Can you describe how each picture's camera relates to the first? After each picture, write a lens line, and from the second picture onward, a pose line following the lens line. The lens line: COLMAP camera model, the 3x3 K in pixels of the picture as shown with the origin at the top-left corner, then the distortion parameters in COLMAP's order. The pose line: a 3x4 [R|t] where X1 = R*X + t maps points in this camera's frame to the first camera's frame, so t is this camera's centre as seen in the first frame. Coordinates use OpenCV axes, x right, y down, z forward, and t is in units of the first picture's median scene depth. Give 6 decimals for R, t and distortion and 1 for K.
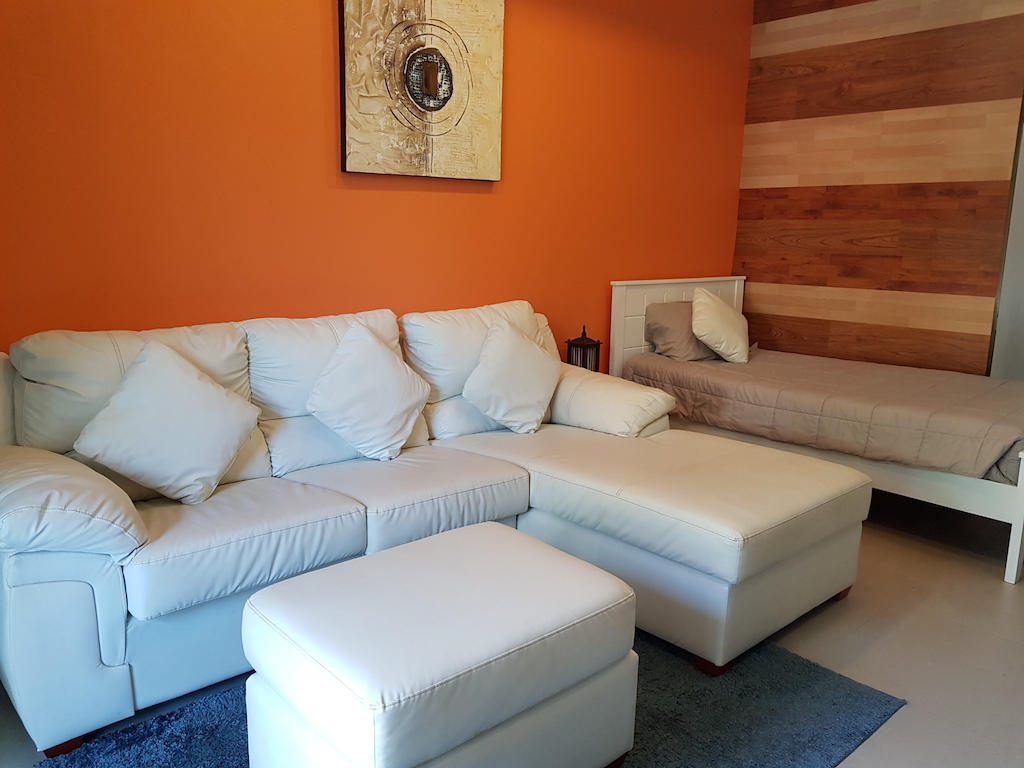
lens RADIAL K [[793.4, 0, 510.5], [0, 793.4, 384.7], [0, 0, 1]] dist [0.042414, -0.066350]
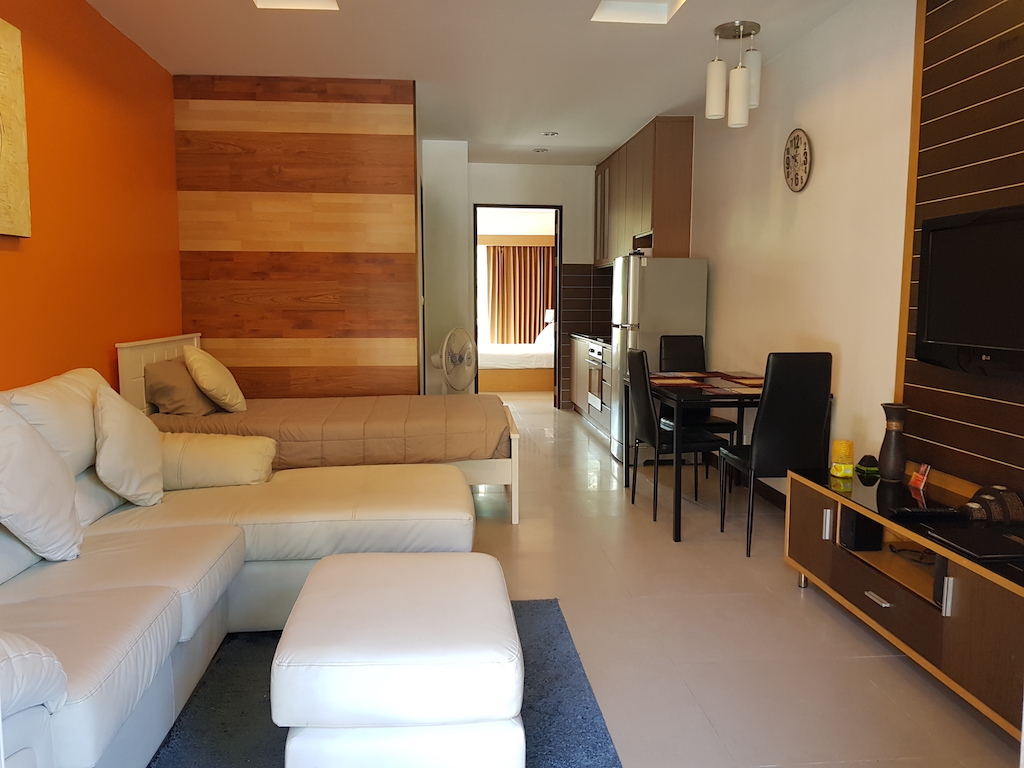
lens RADIAL K [[793.4, 0, 510.0], [0, 793.4, 389.6], [0, 0, 1]] dist [0.042414, -0.066350]
pose [[0.603748, -0.109074, 0.789678, -0.338424], [0.159354, 0.987115, 0.014511, -0.014346], [-0.781085, 0.117078, 0.613350, 0.049082]]
